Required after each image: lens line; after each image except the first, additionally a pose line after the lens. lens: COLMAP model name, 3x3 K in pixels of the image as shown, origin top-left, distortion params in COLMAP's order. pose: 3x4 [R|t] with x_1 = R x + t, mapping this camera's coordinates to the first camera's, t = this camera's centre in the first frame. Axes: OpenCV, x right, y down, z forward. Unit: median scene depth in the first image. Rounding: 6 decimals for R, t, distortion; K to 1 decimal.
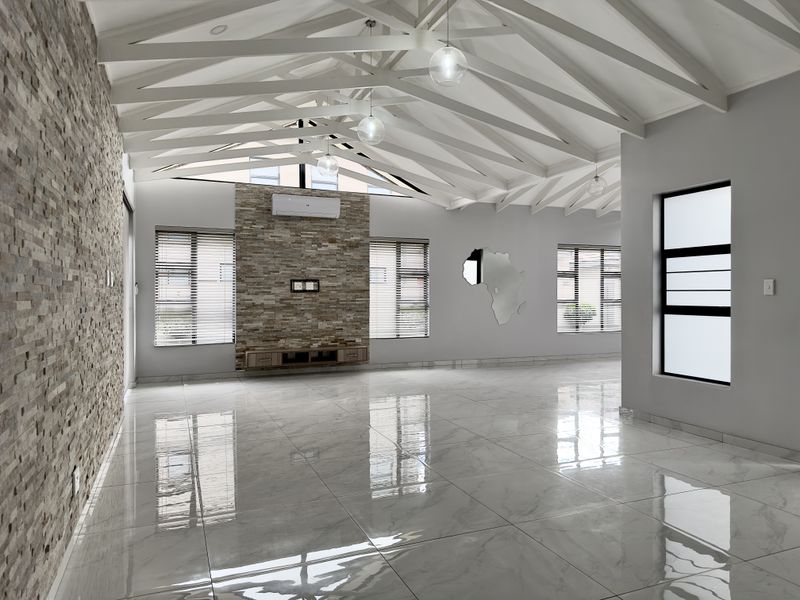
lens RADIAL K [[545.6, 0, 400.0], [0, 545.6, 300.0], [0, 0, 1]] dist [0.129622, -0.000575]
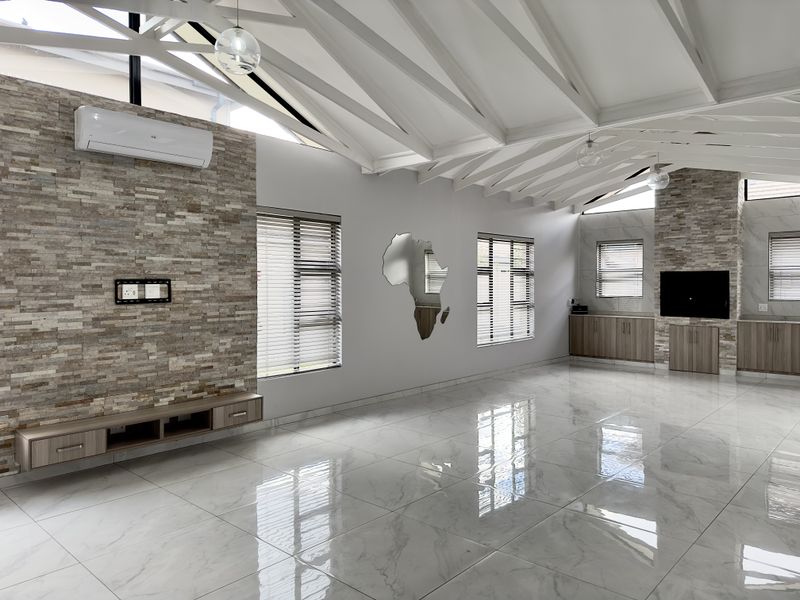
lens RADIAL K [[565.7, 0, 402.7], [0, 565.7, 294.6], [0, 0, 1]] dist [0.068624, -0.075900]
pose [[0.905308, -0.009952, 0.424640, -0.181459], [0.006807, 0.999937, 0.008924, -0.025749], [-0.424702, -0.005189, 0.905318, 0.398545]]
